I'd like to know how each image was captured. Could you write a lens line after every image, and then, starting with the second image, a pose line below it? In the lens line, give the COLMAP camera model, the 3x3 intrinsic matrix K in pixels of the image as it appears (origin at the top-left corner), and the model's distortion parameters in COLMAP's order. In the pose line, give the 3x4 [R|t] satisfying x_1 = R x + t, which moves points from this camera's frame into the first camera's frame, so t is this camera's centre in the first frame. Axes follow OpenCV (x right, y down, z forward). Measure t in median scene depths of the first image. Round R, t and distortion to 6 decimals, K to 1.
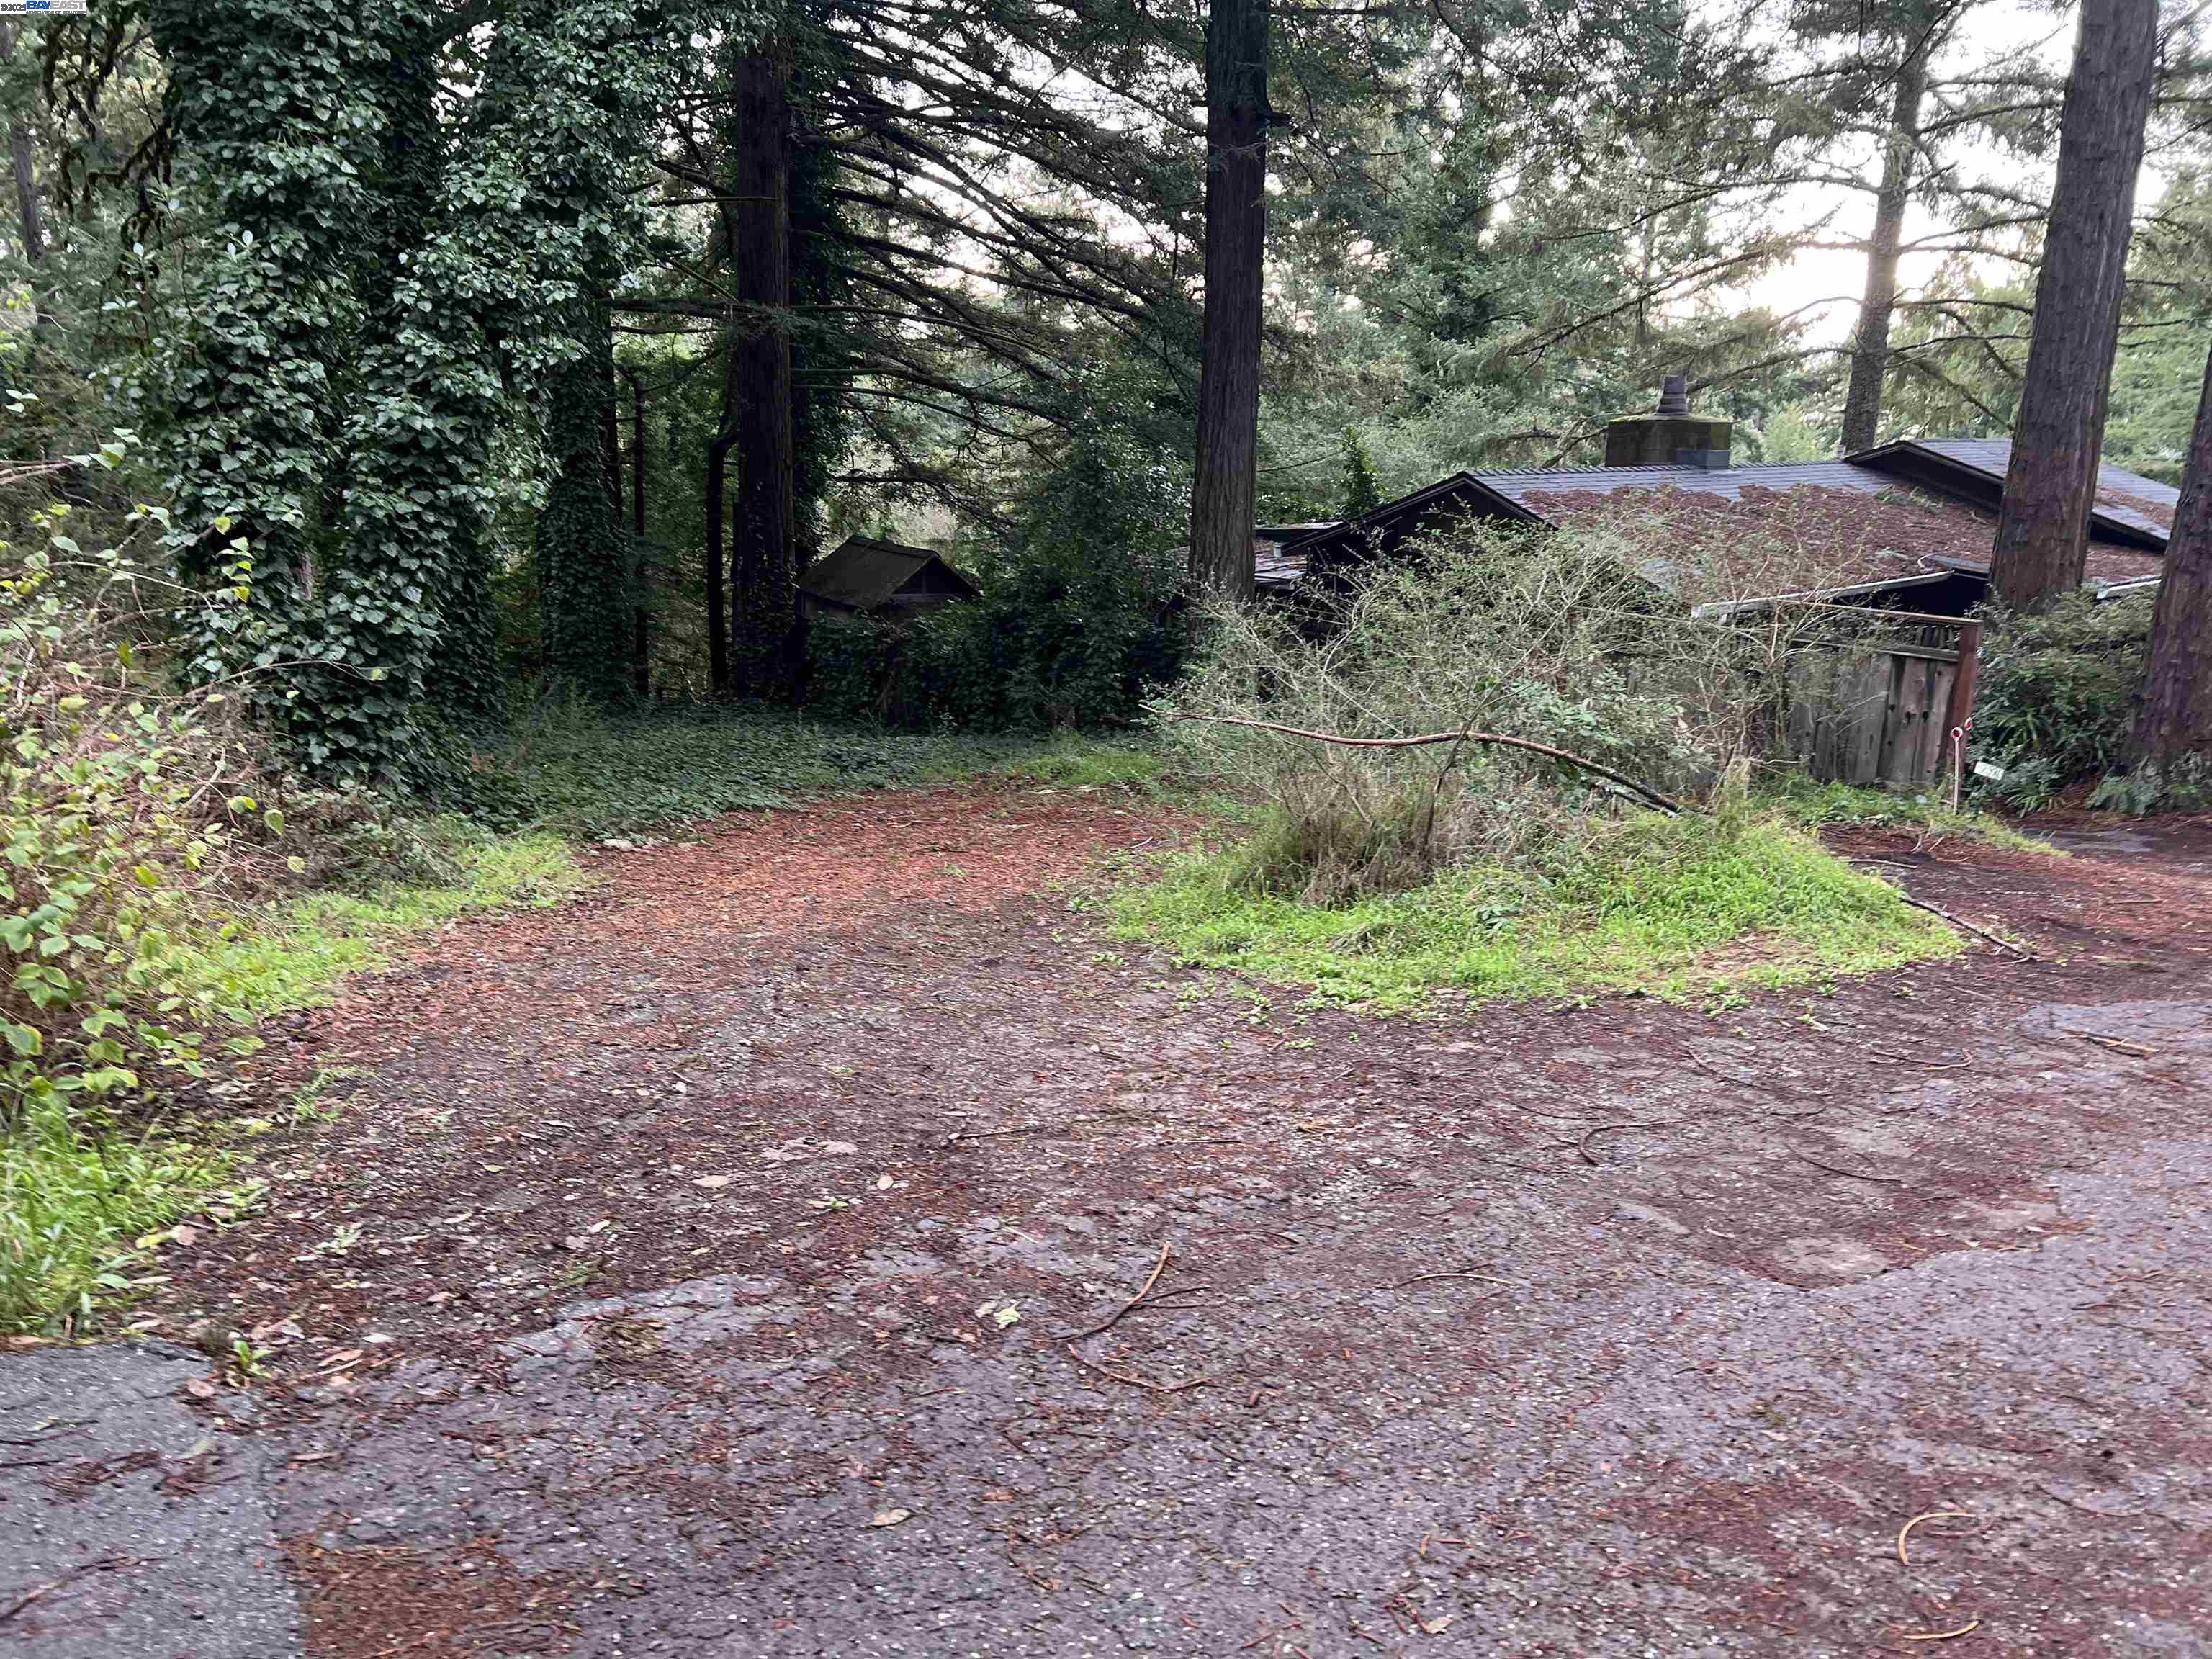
lens RADIAL K [[1655.1, 0, 1107.3], [0, 1655.1, 840.3], [0, 0, 1]] dist [0.056072, -0.065306]
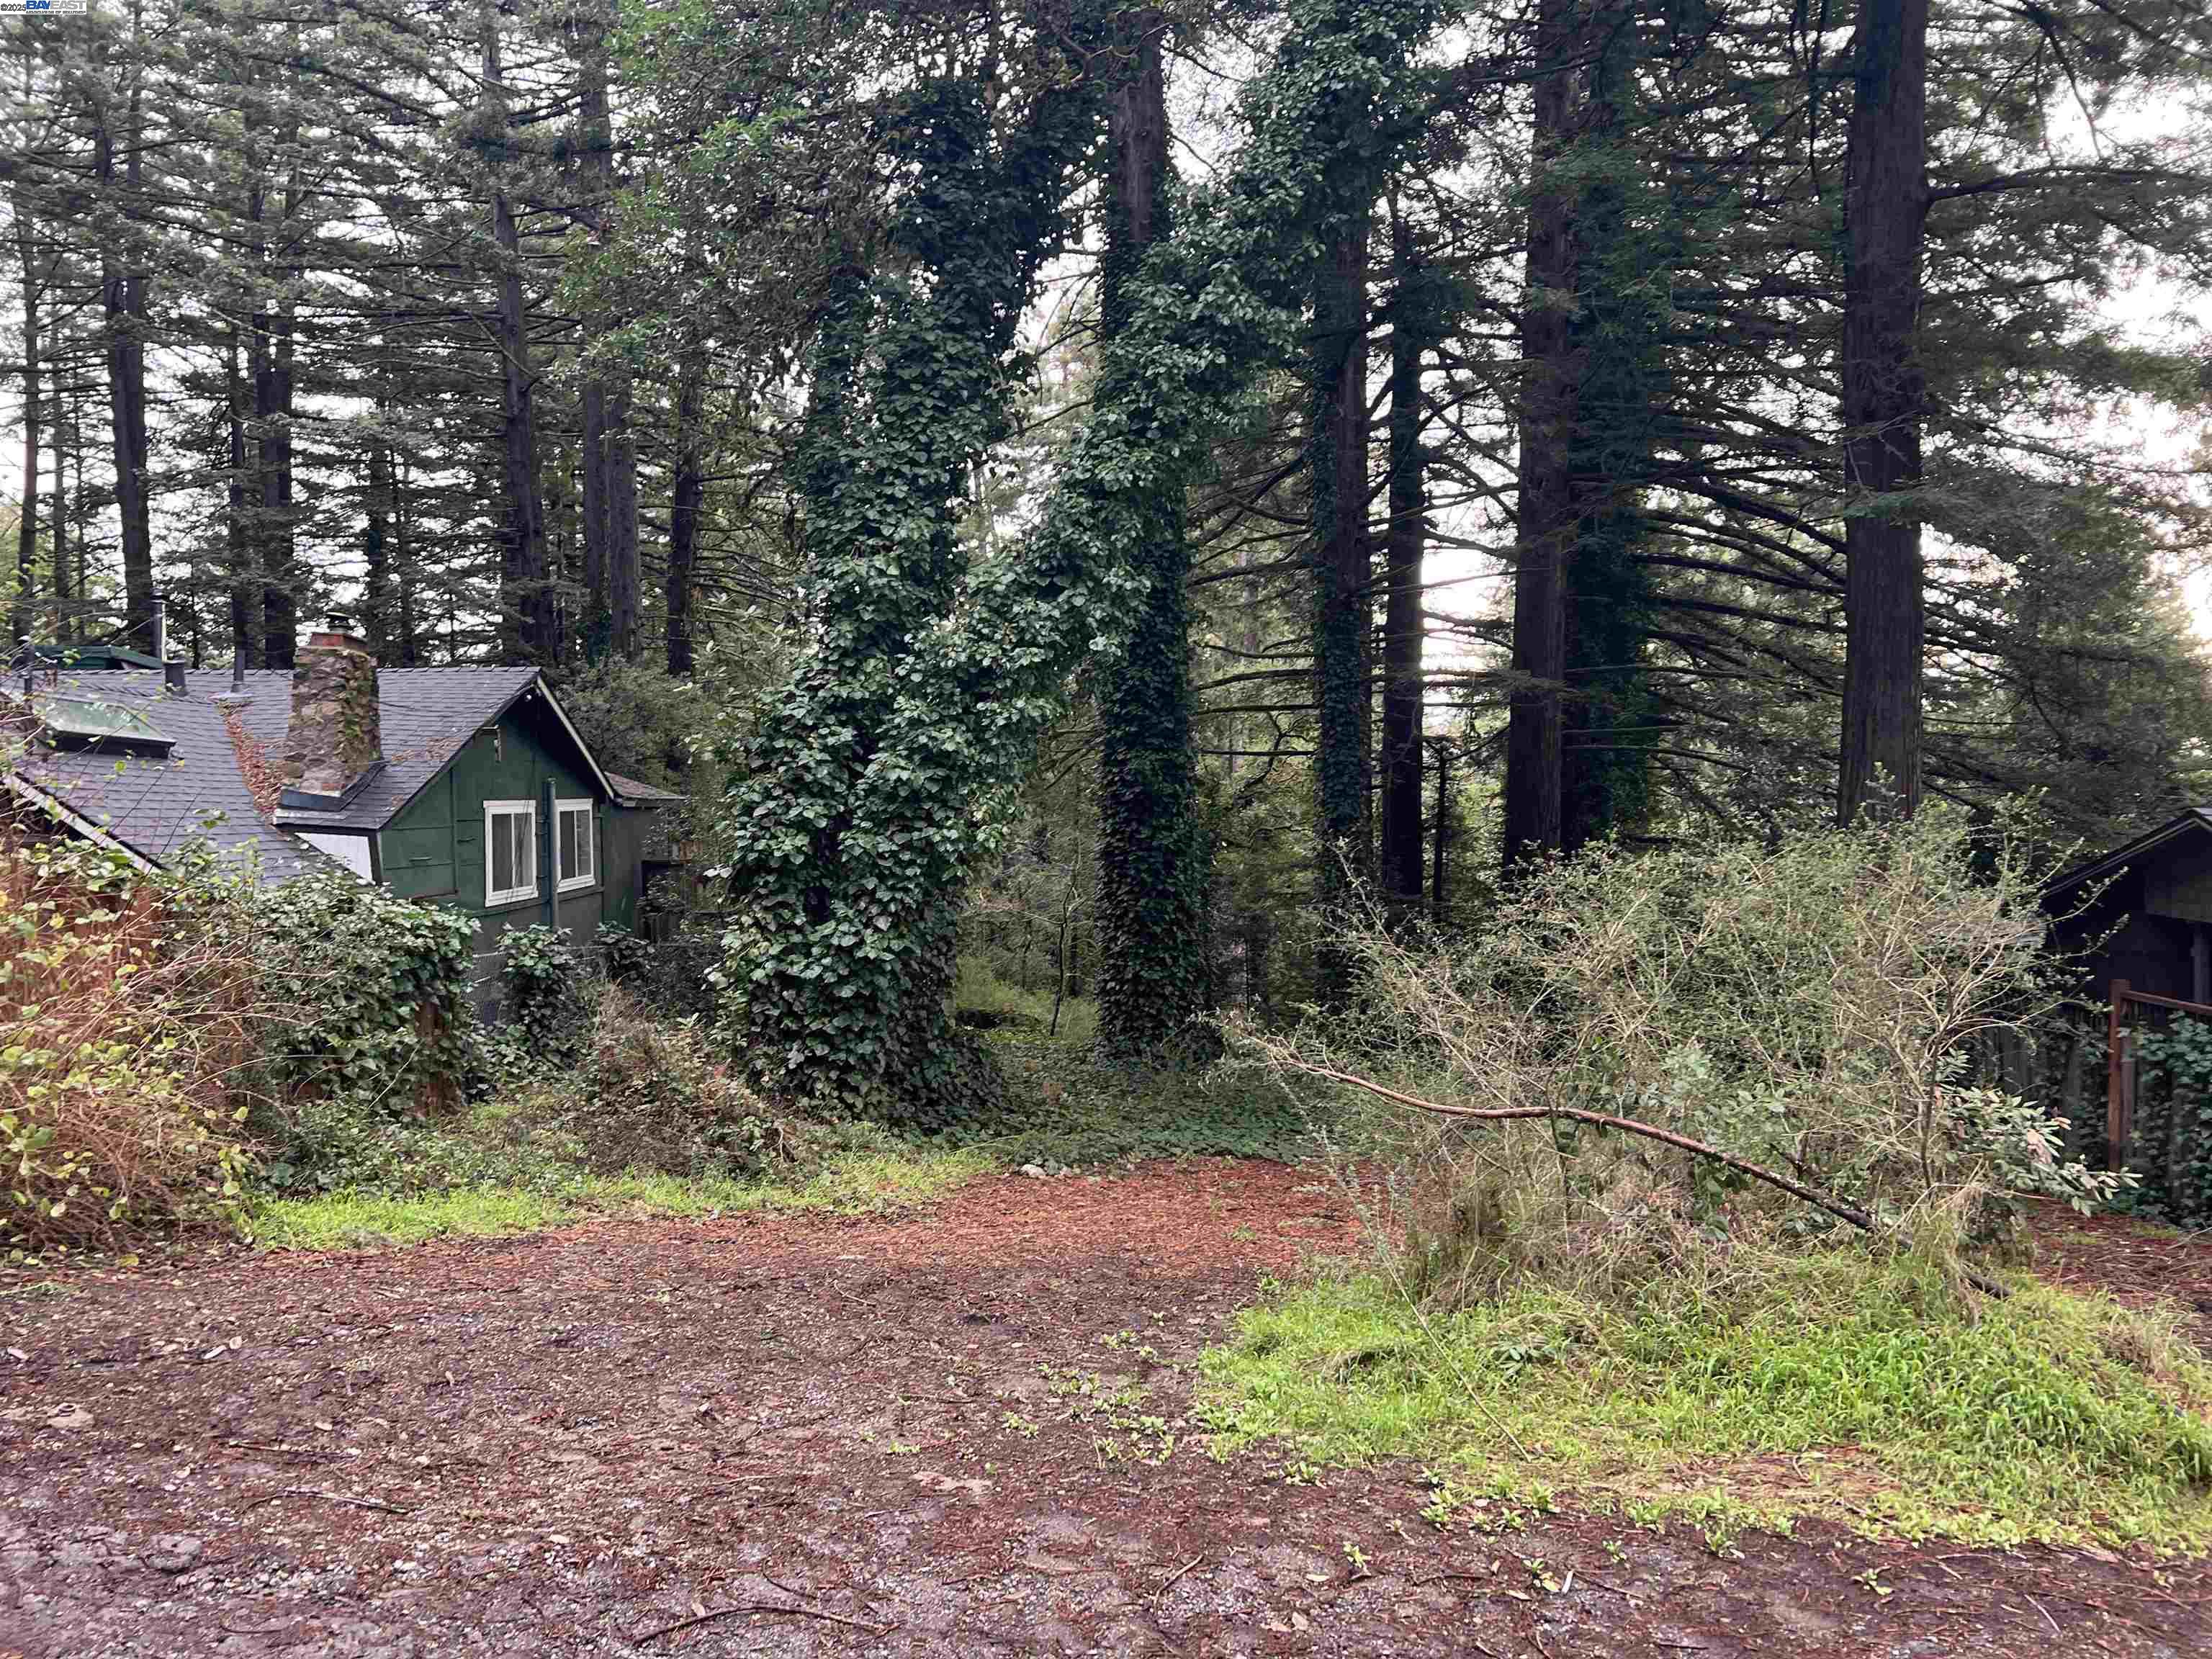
lens RADIAL K [[1655.1, 0, 1104.0], [0, 1655.1, 840.8], [0, 0, 1]] dist [0.056072, -0.065306]
pose [[0.827454, -0.005907, -0.561502, 0.330920], [-0.118264, 0.975683, -0.184543, -0.013346], [0.548938, 0.219107, 0.806634, 0.171544]]
